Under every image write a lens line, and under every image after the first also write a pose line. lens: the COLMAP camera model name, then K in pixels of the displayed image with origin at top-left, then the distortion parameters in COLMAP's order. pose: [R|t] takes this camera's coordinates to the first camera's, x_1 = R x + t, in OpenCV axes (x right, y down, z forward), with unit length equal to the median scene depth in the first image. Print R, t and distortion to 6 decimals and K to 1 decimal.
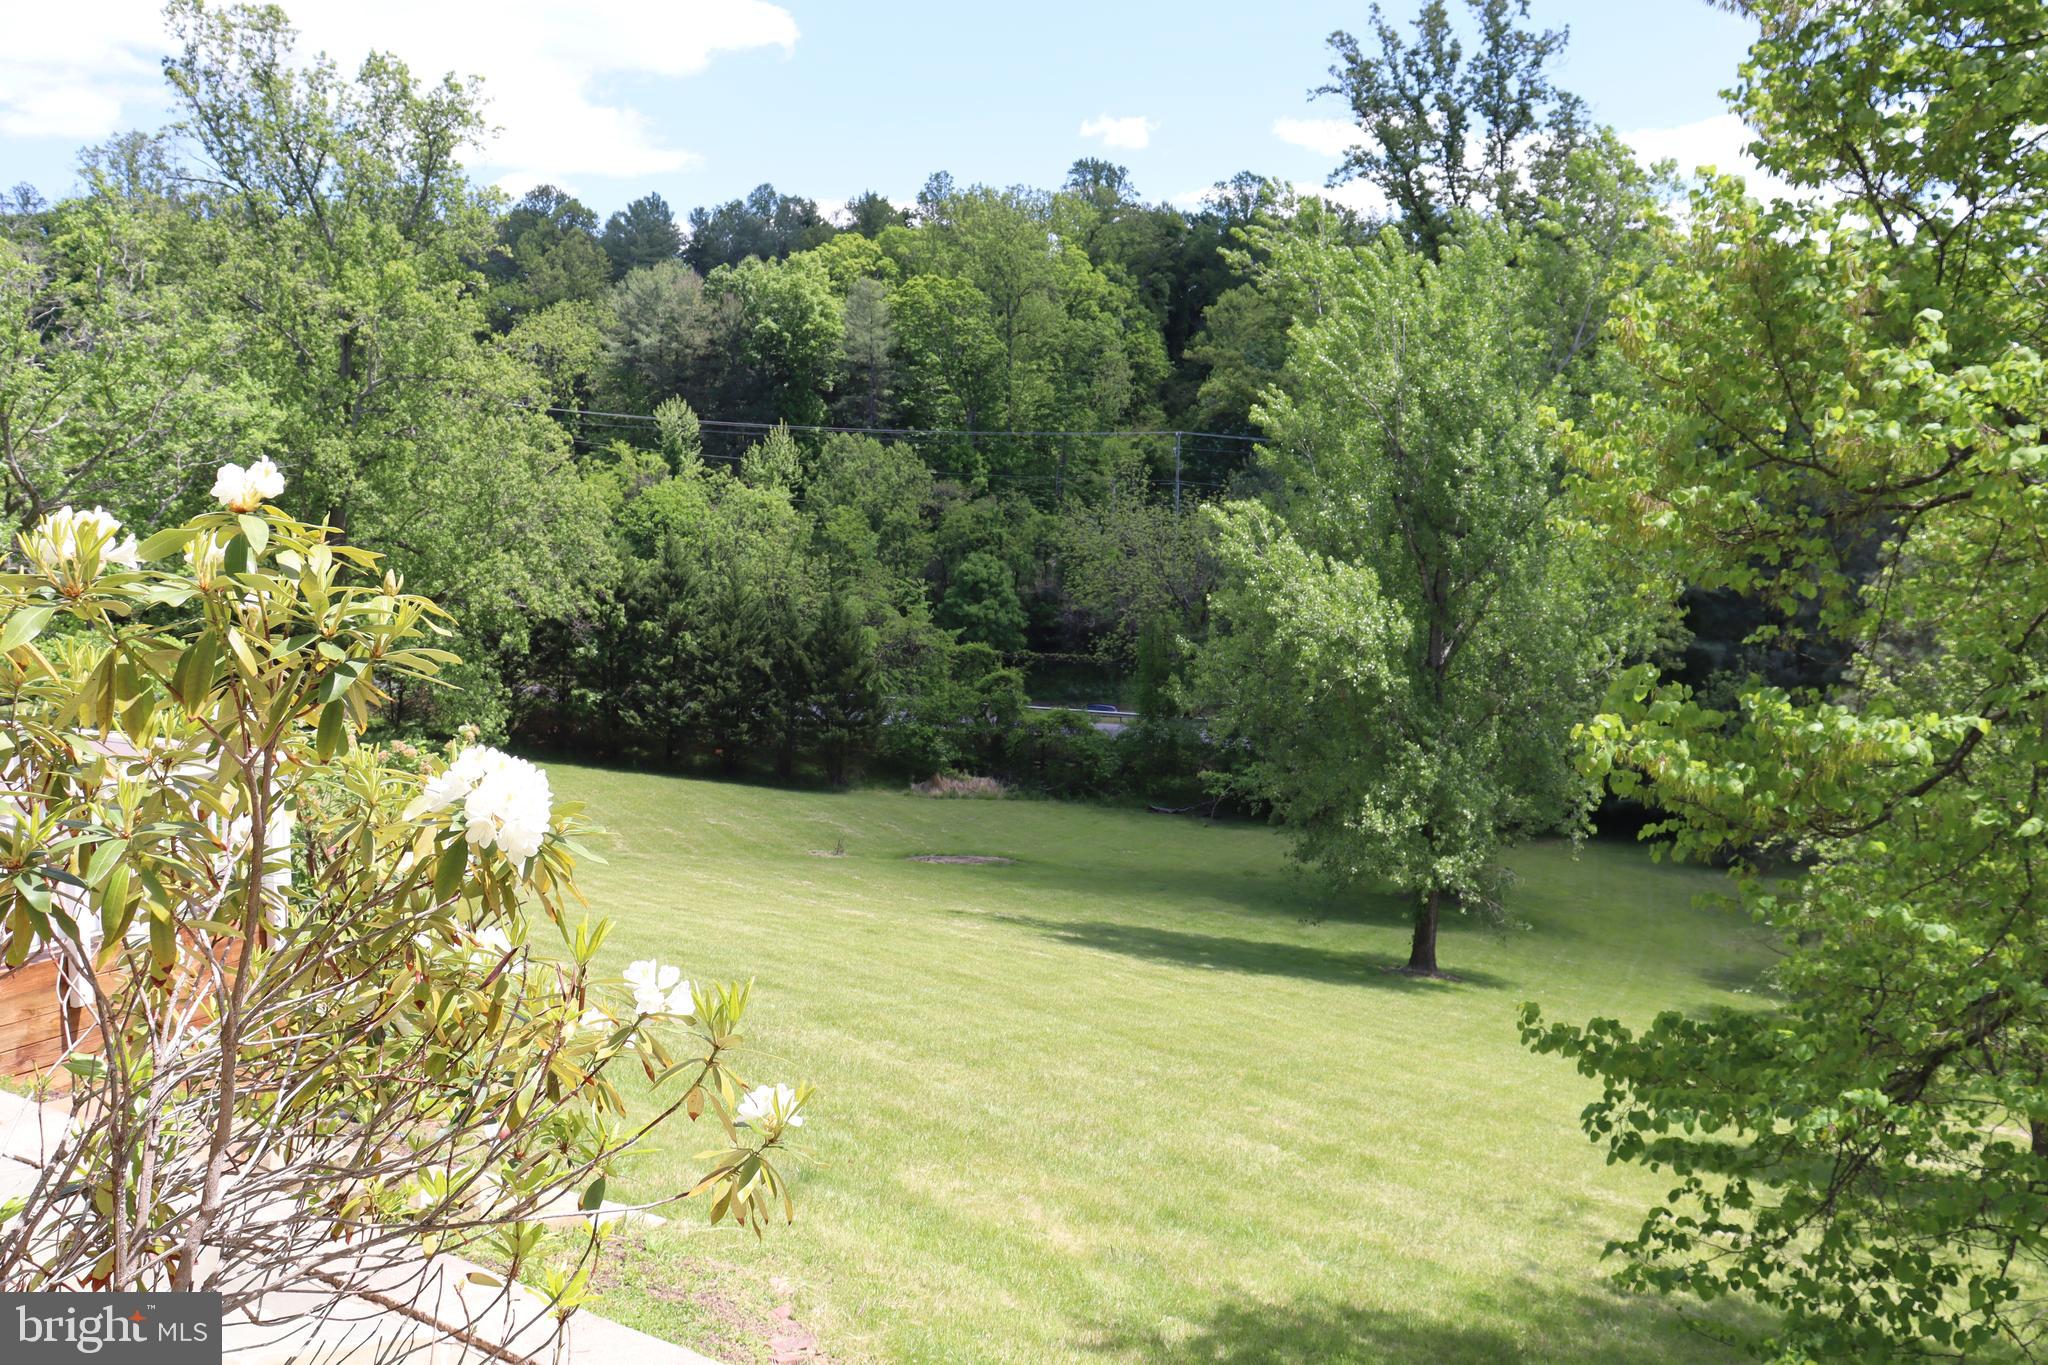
lens RADIAL K [[1796.1, 0, 1024.0], [0, 1796.1, 682.5], [0, 0, 1]] dist [-0.063508, 0.004161]
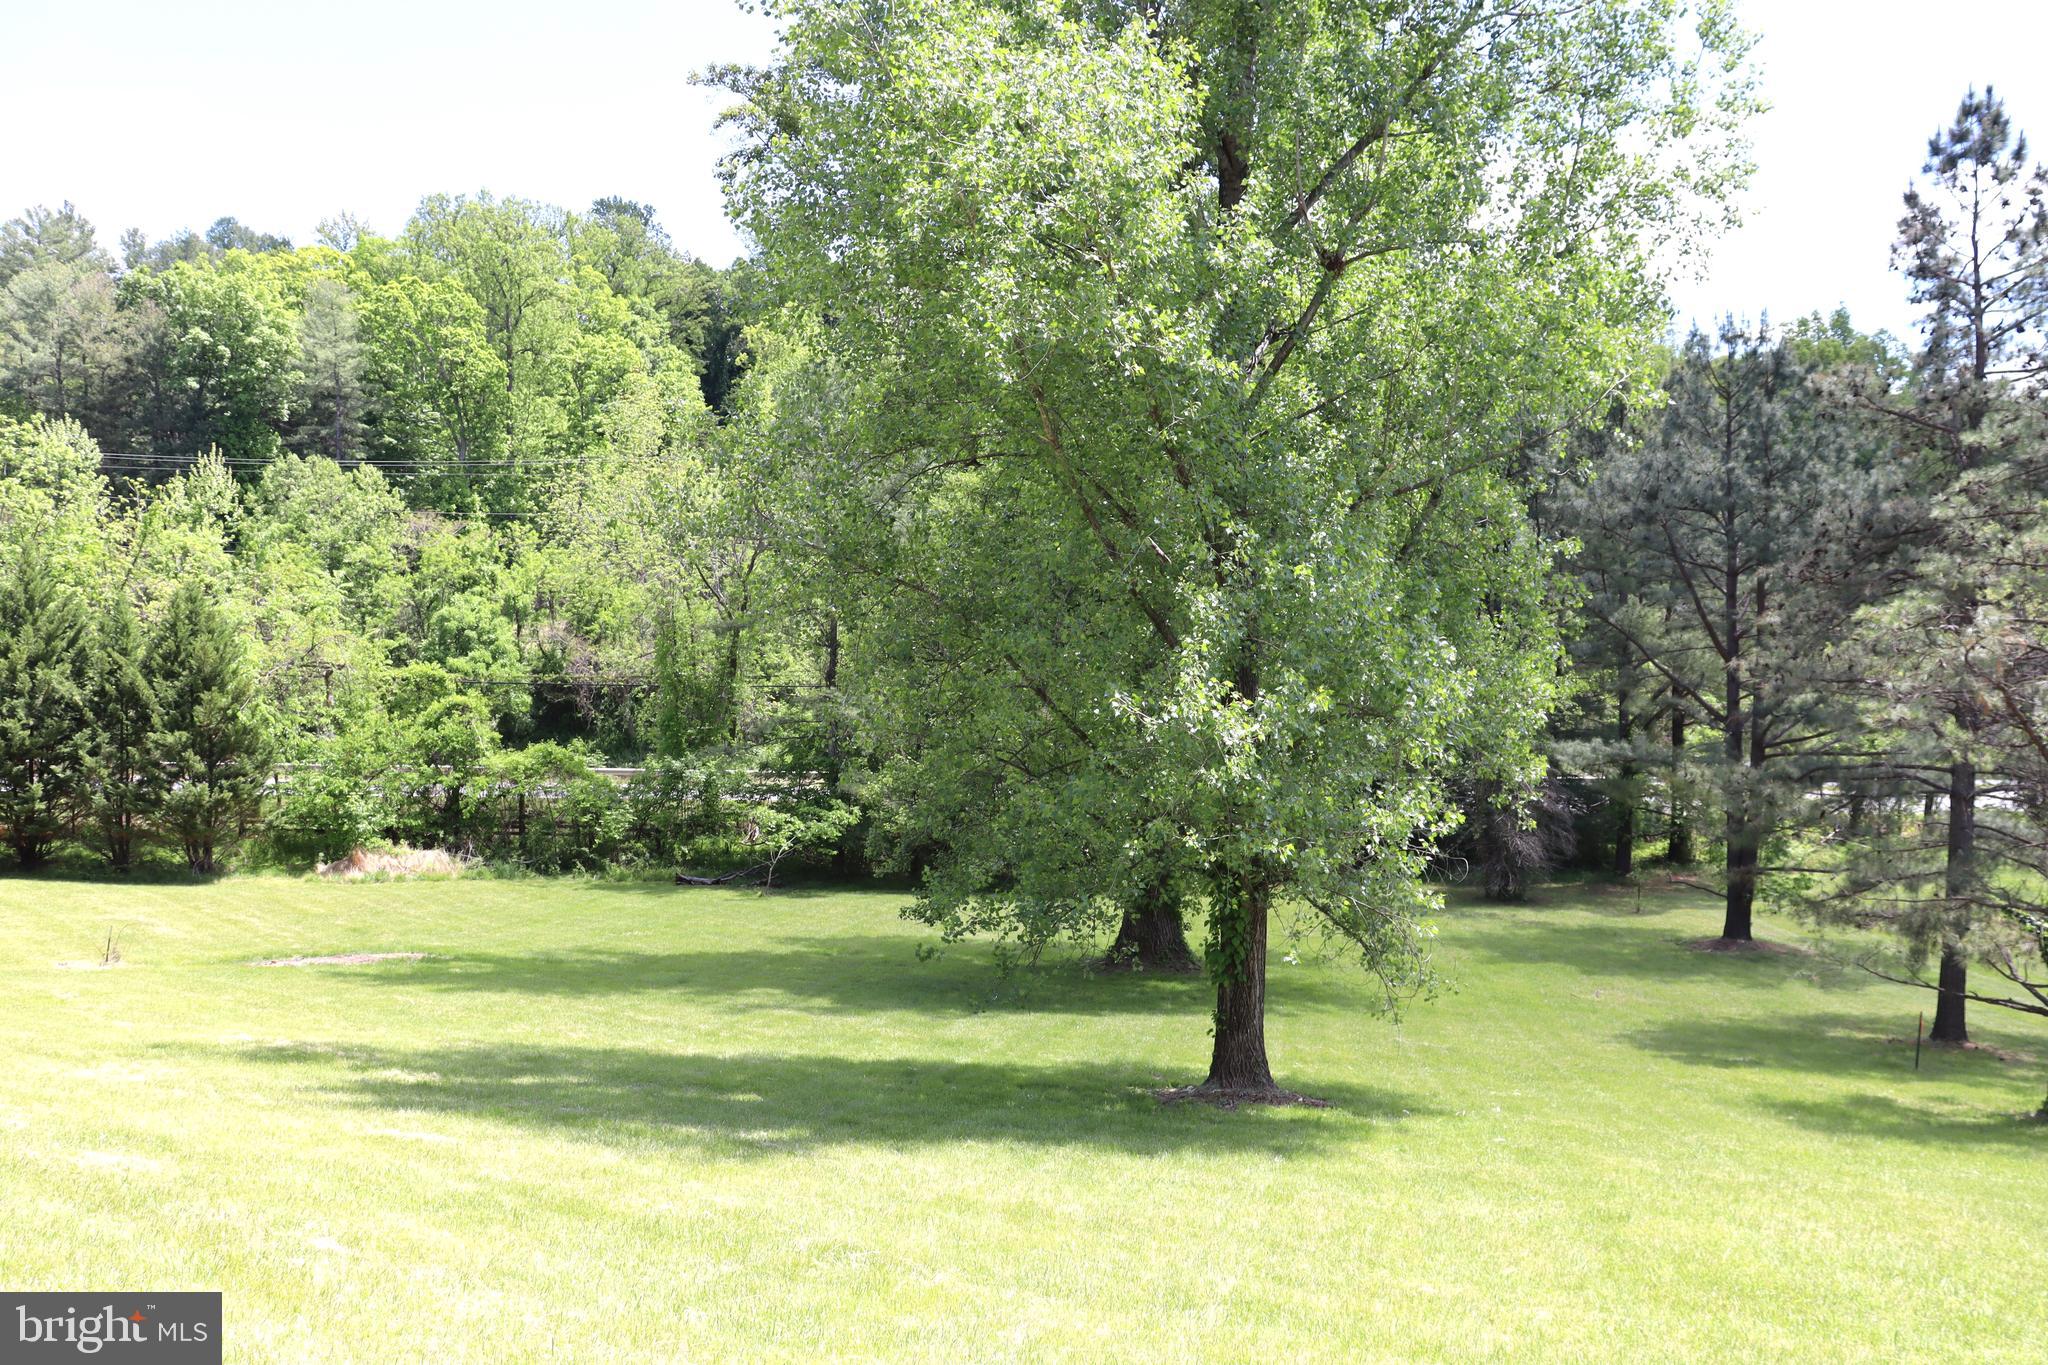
lens RADIAL K [[1769.8, 0, 1024.0], [0, 1769.8, 682.5], [0, 0, 1]] dist [-0.137183, 0.155458]
pose [[0.968988, -0.039598, 0.243913, 0.034263], [0.056784, 0.996344, -0.063831, 0.042068], [-0.240494, 0.075702, 0.967694, 0.289125]]
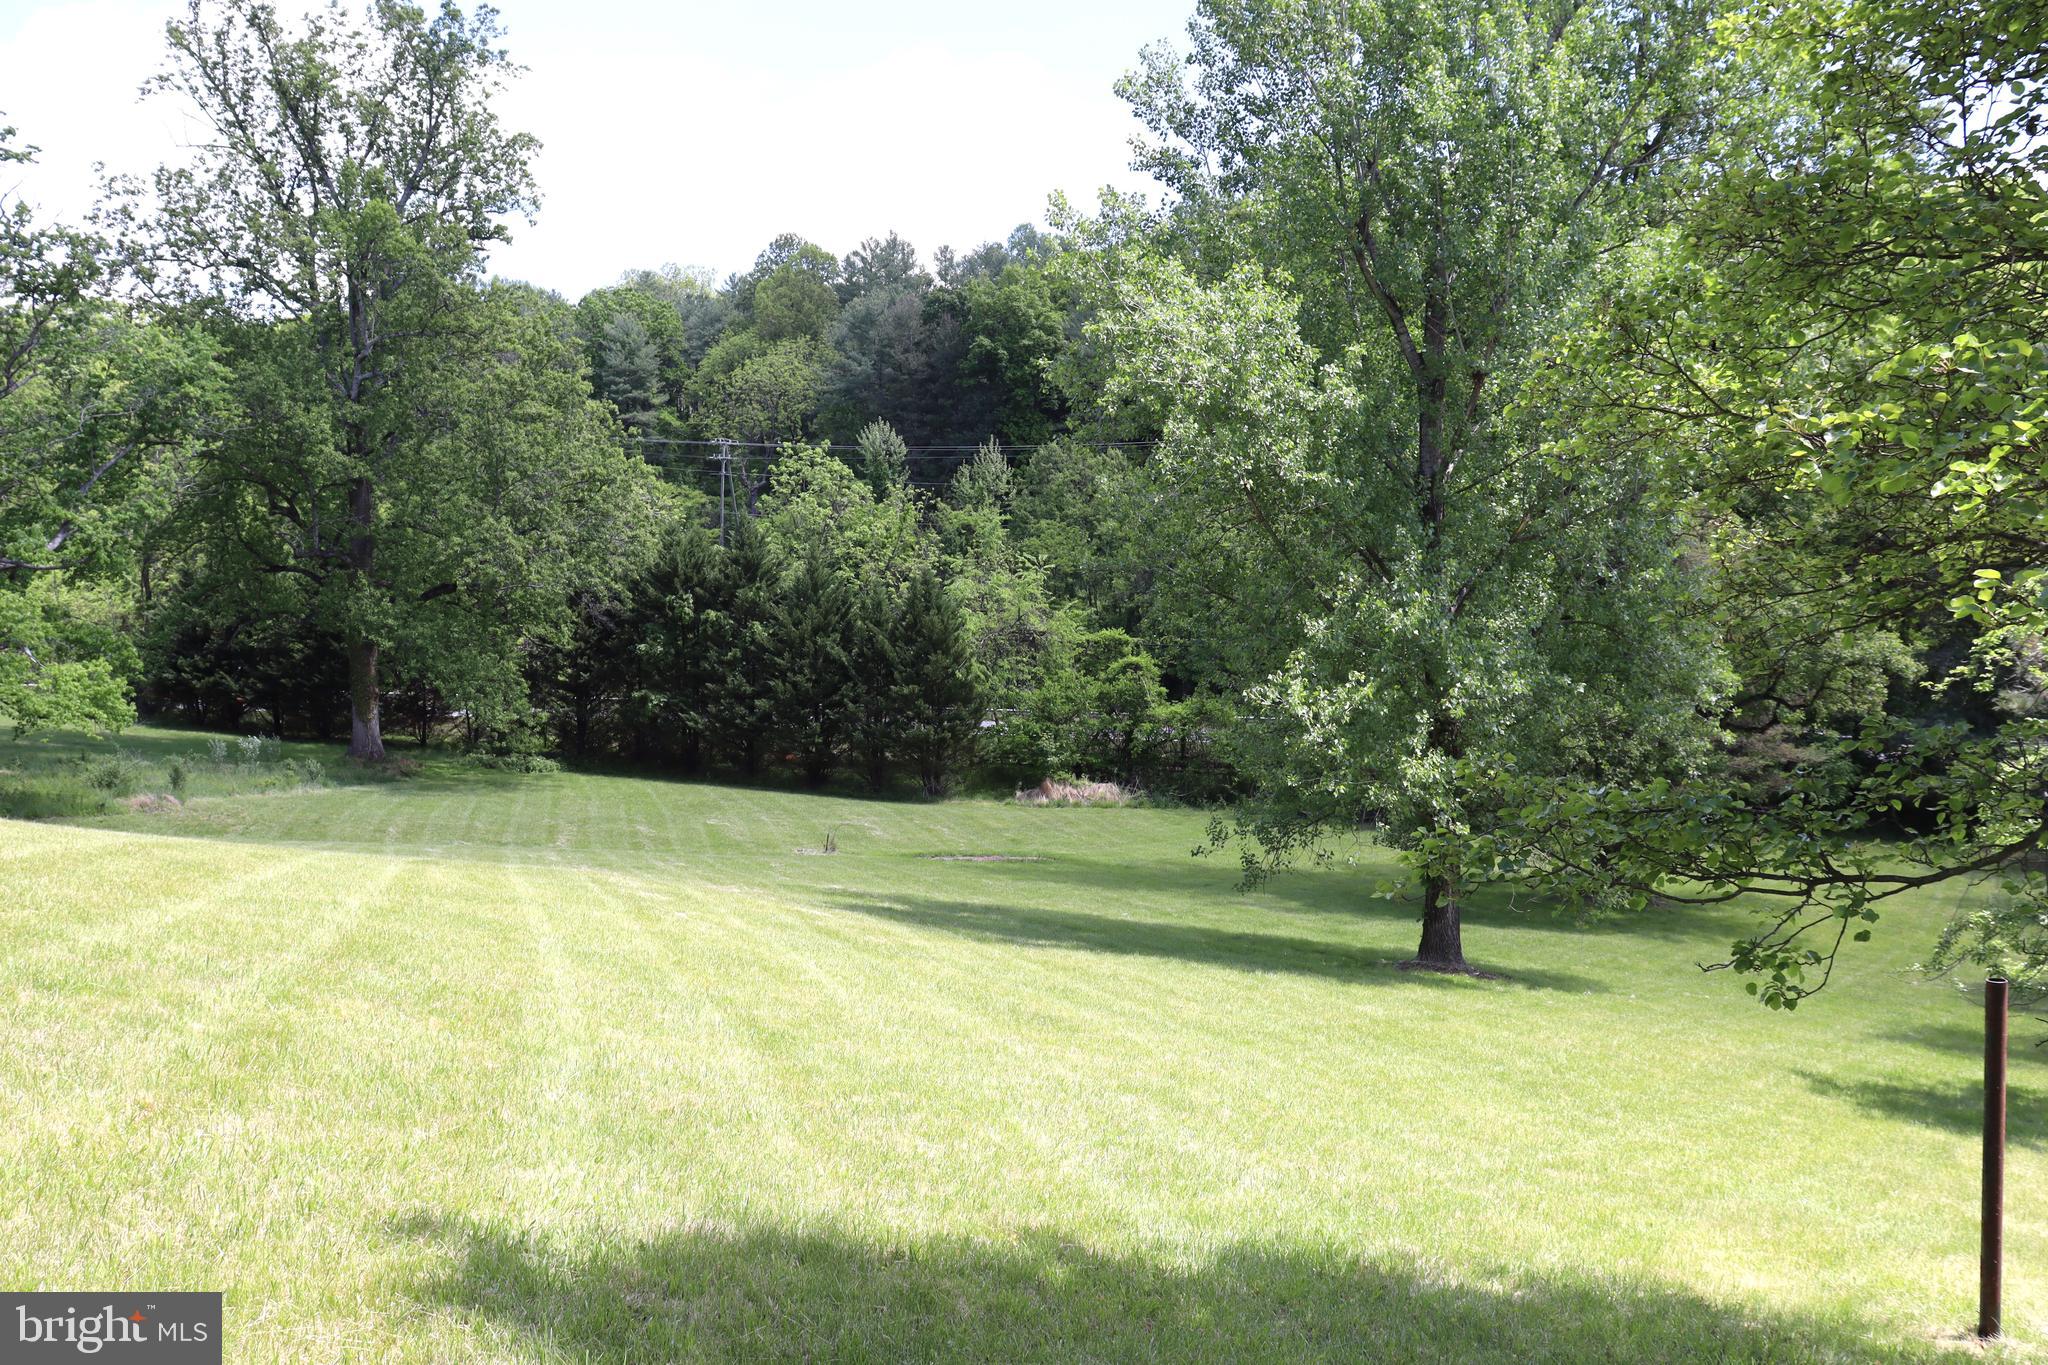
lens RADIAL K [[1769.8, 0, 1024.0], [0, 1769.8, 682.5], [0, 0, 1]] dist [-0.137183, 0.155458]
pose [[0.977298, -0.035412, -0.208891, 0.107820], [0.025203, 0.998364, -0.051330, 0.044989], [0.210367, 0.044900, 0.976591, 0.177423]]
